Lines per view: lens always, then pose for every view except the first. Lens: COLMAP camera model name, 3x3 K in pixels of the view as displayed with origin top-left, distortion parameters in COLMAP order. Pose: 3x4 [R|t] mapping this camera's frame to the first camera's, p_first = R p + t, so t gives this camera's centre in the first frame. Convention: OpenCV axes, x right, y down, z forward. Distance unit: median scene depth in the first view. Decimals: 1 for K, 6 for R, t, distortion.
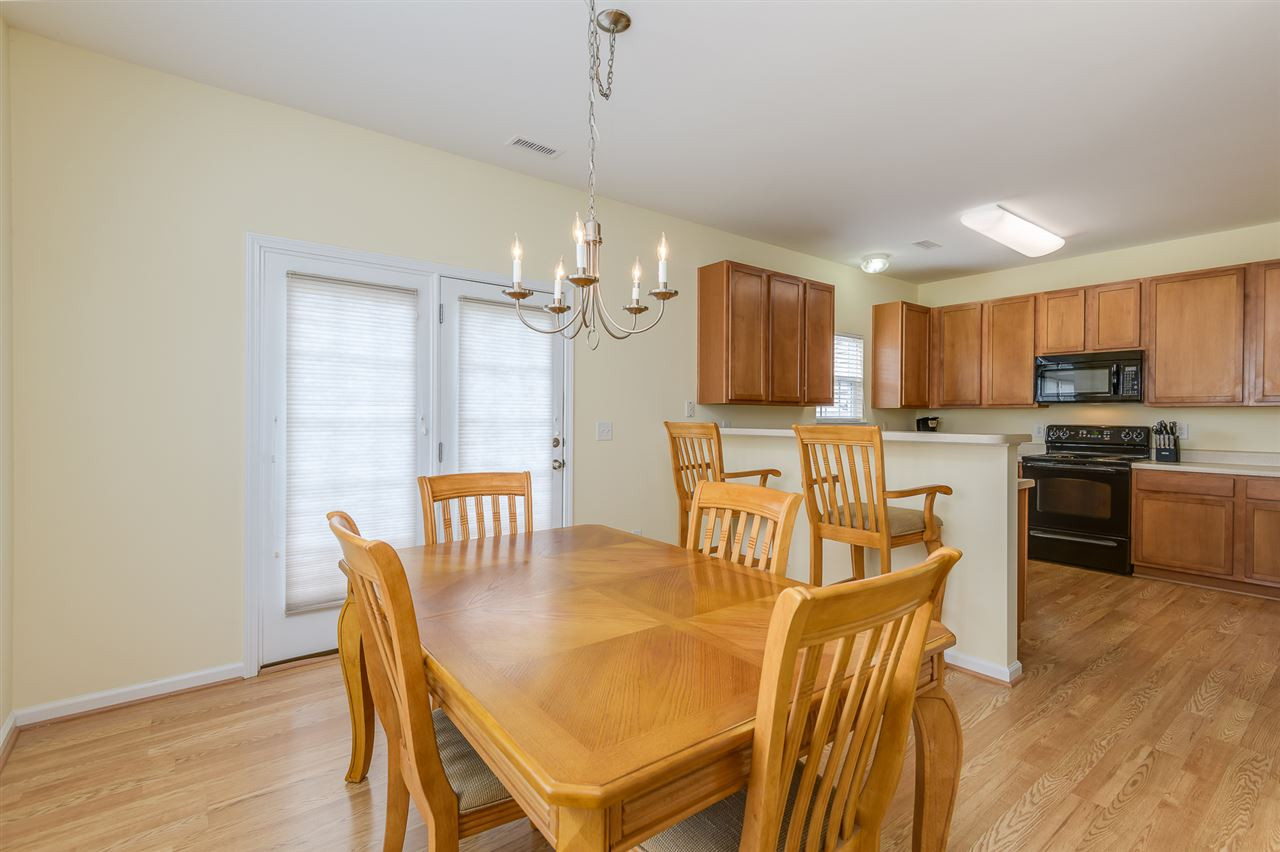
lens RADIAL K [[581.4, 0, 639.3], [0, 581.4, 421.3], [0, 0, 1]] dist [0.000917, -0.005044]
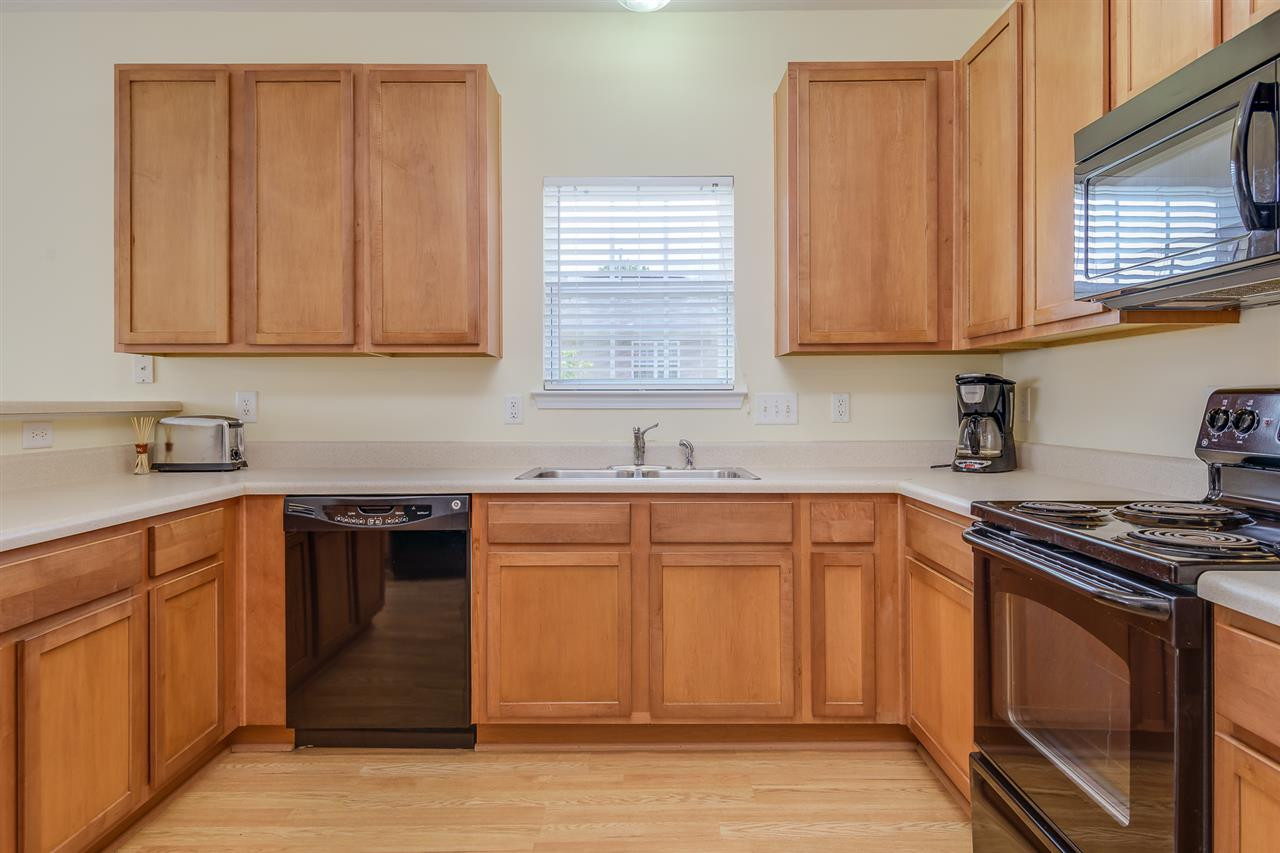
lens RADIAL K [[755.1, 0, 640.7], [0, 755.1, 416.9], [0, 0, 1]] dist [-0.001105, 0.000724]
pose [[0.797875, 0.004750, -0.602804, 0.805216], [0.000671, 0.999961, 0.008767, 0.017845], [0.602822, -0.007399, 0.797841, 0.670465]]
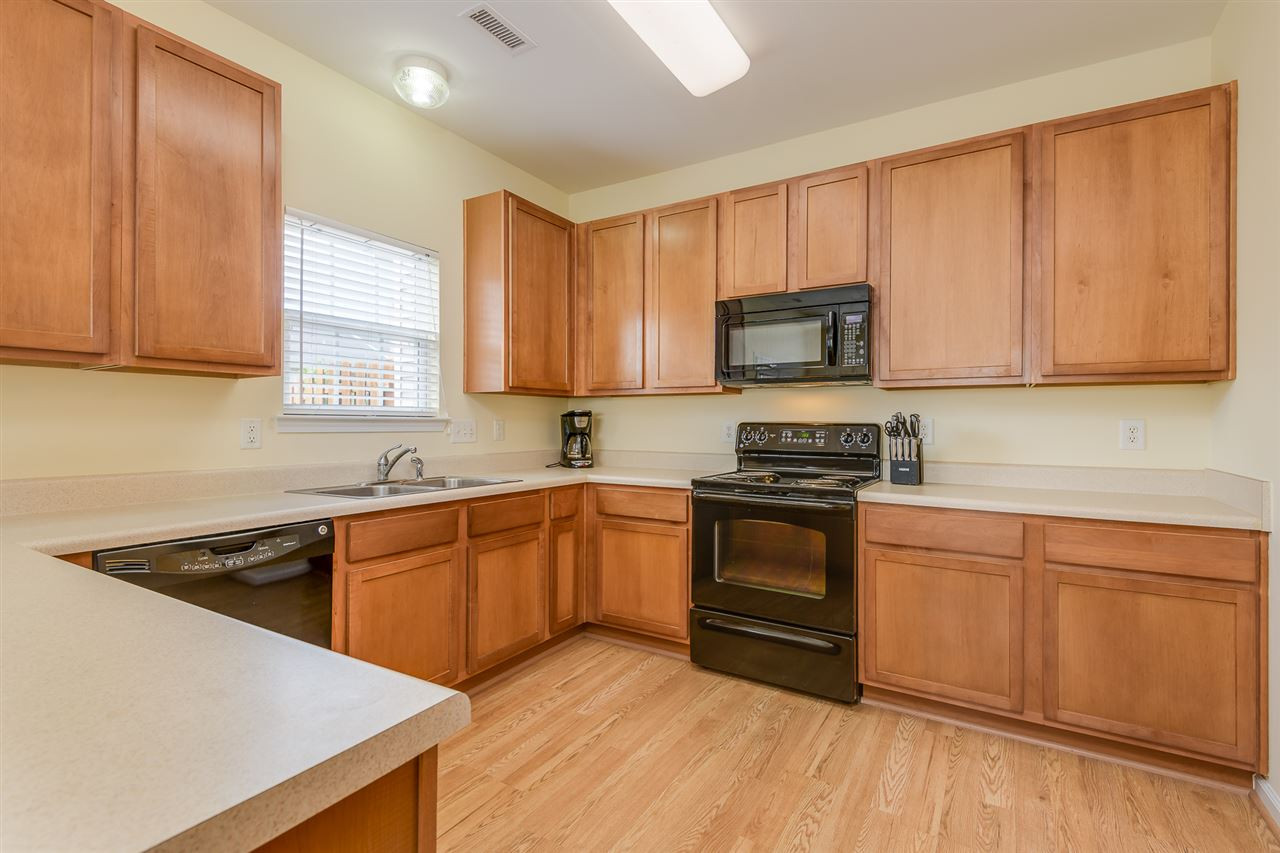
lens RADIAL K [[581.4, 0, 647.1], [0, 581.4, 421.4], [0, 0, 1]] dist [0.000917, -0.005044]
pose [[0.928575, 0.001242, 0.371142, 0.450979], [0.002487, 0.999951, -0.009567, 0.012203], [-0.371136, 0.009807, 0.928527, 0.550992]]
